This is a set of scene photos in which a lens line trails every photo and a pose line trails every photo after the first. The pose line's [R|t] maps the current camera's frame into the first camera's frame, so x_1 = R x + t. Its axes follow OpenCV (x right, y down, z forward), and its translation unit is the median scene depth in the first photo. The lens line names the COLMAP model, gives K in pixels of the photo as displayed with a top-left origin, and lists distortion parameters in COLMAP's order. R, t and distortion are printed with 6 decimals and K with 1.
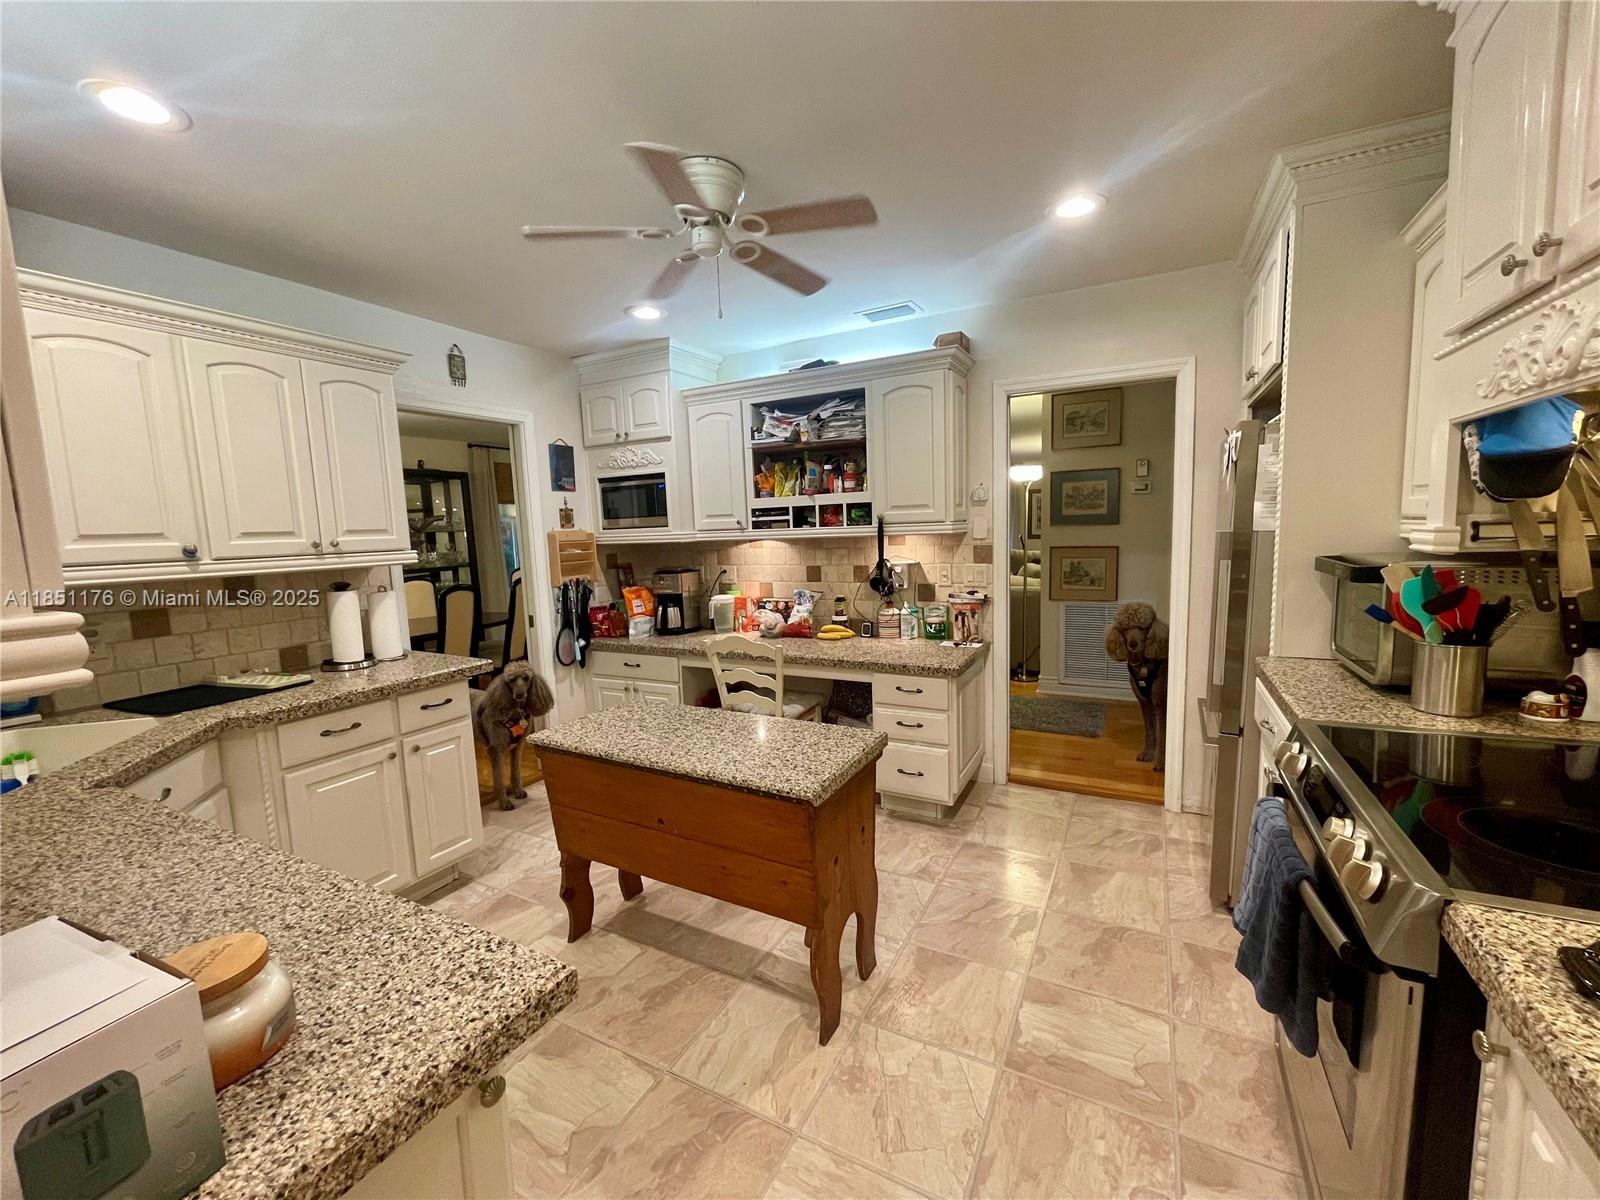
lens RADIAL K [[647.1, 0, 800.0], [0, 647.1, 600.0], [0, 0, 1]] dist [0.006260, -0.002817]
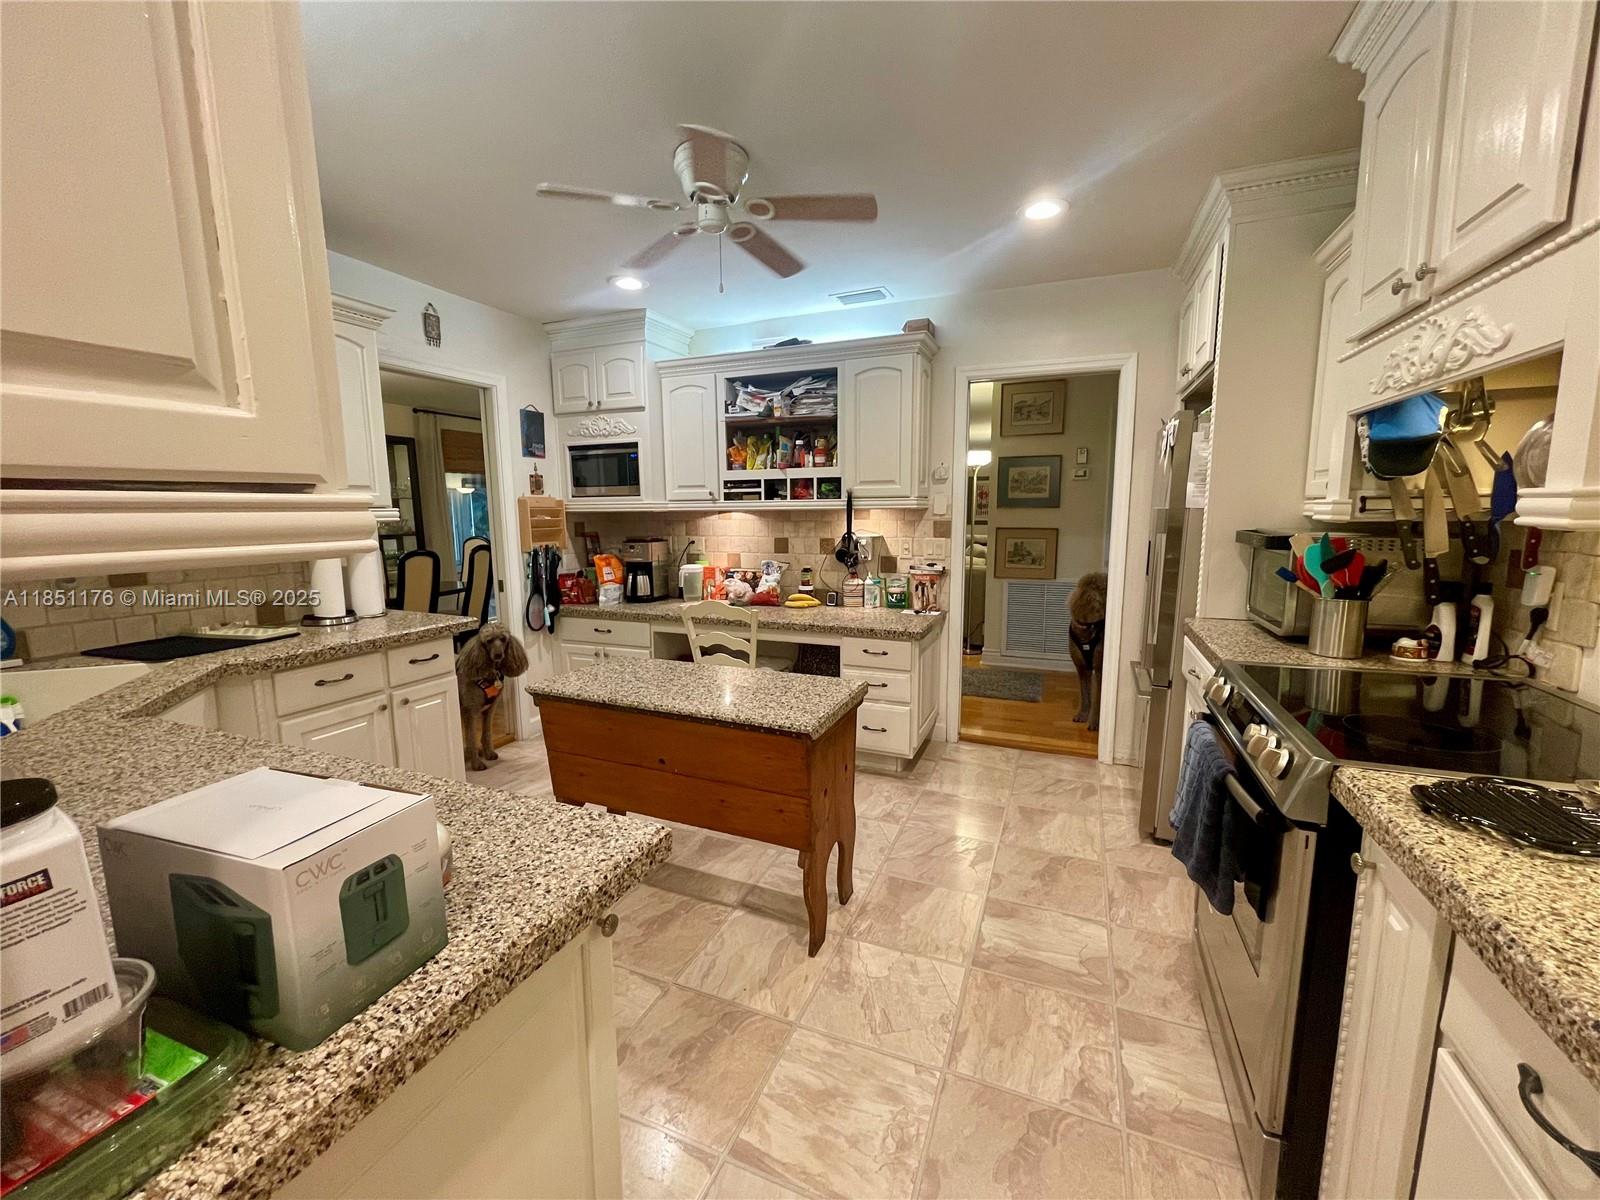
lens RADIAL K [[647.1, 0, 800.0], [0, 647.1, 600.0], [0, 0, 1]] dist [0.001802, 0.000581]
pose [[0.995340, 0.014176, 0.095382, -0.083544], [-0.016506, 0.999583, 0.023681, 0.039638], [-0.095007, -0.025145, 0.995159, -0.076350]]
